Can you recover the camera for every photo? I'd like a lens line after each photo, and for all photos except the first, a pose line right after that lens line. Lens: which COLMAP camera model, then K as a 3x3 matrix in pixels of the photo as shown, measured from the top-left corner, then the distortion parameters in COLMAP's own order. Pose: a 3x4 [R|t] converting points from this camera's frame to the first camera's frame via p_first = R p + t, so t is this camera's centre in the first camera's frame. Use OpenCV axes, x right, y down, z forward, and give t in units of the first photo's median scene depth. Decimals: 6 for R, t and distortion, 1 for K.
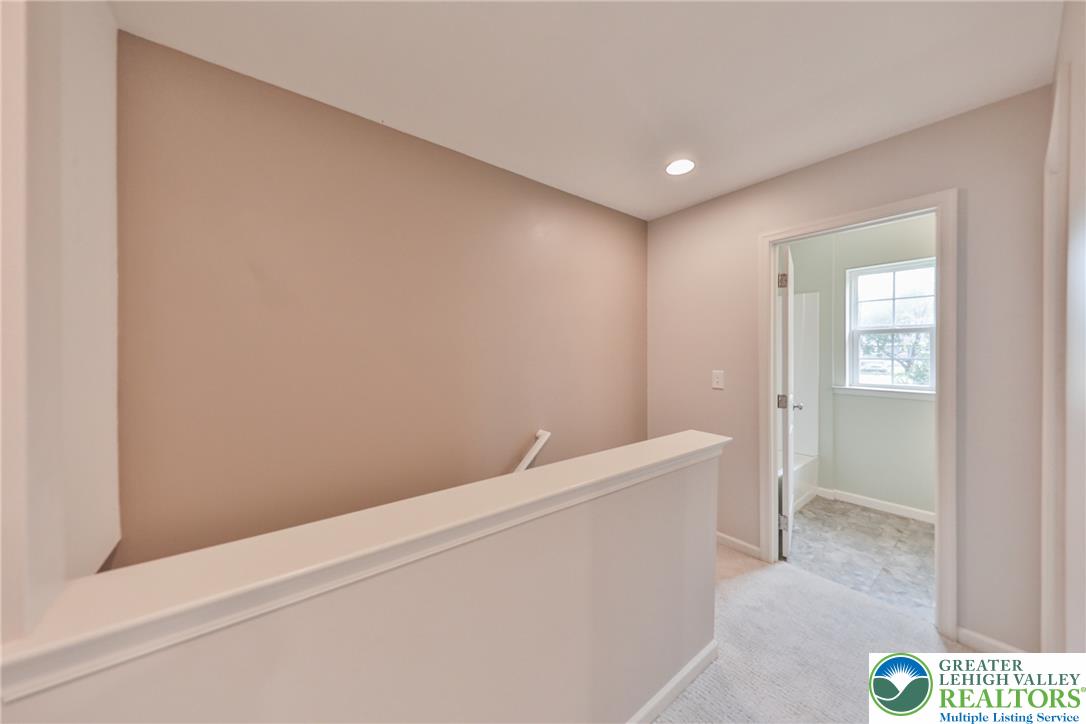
lens RADIAL K [[365.1, 0, 543.0], [0, 365.1, 362.0], [0, 0, 1]] dist [0.005999, -0.000121]
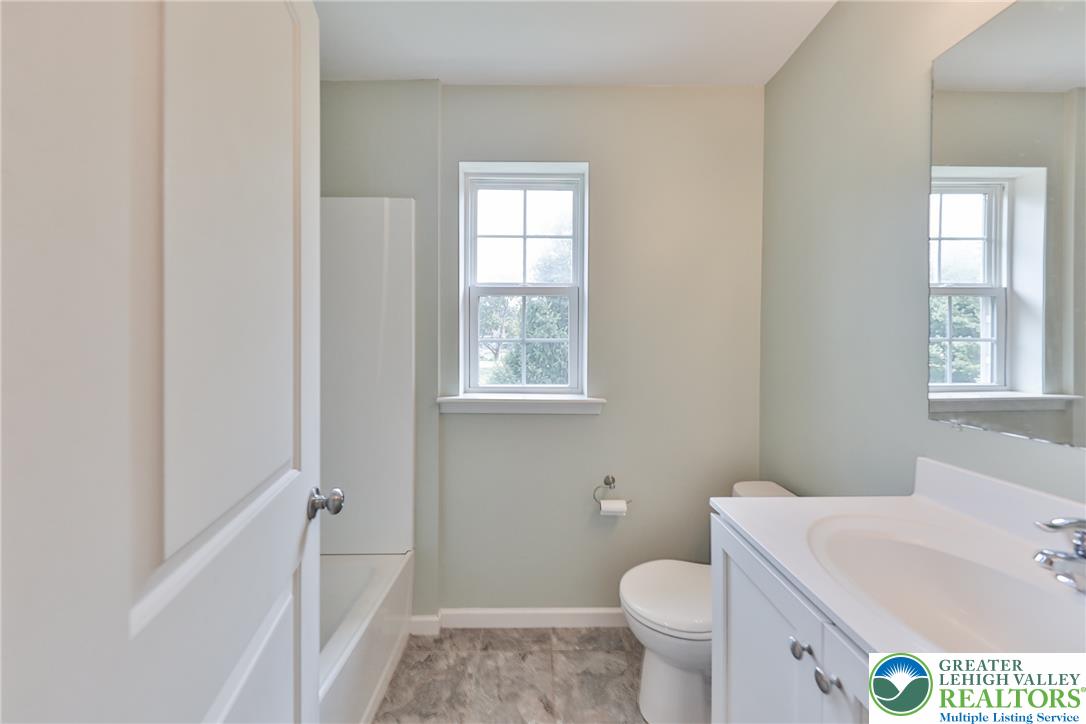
lens RADIAL K [[365.1, 0, 543.0], [0, 365.1, 362.0], [0, 0, 1]] dist [0.005999, -0.000121]
pose [[0.603944, -0.020419, 0.796765, 0.496598], [-0.007488, 0.999482, 0.031290, 0.003812], [-0.796992, -0.024863, 0.603478, 0.605890]]
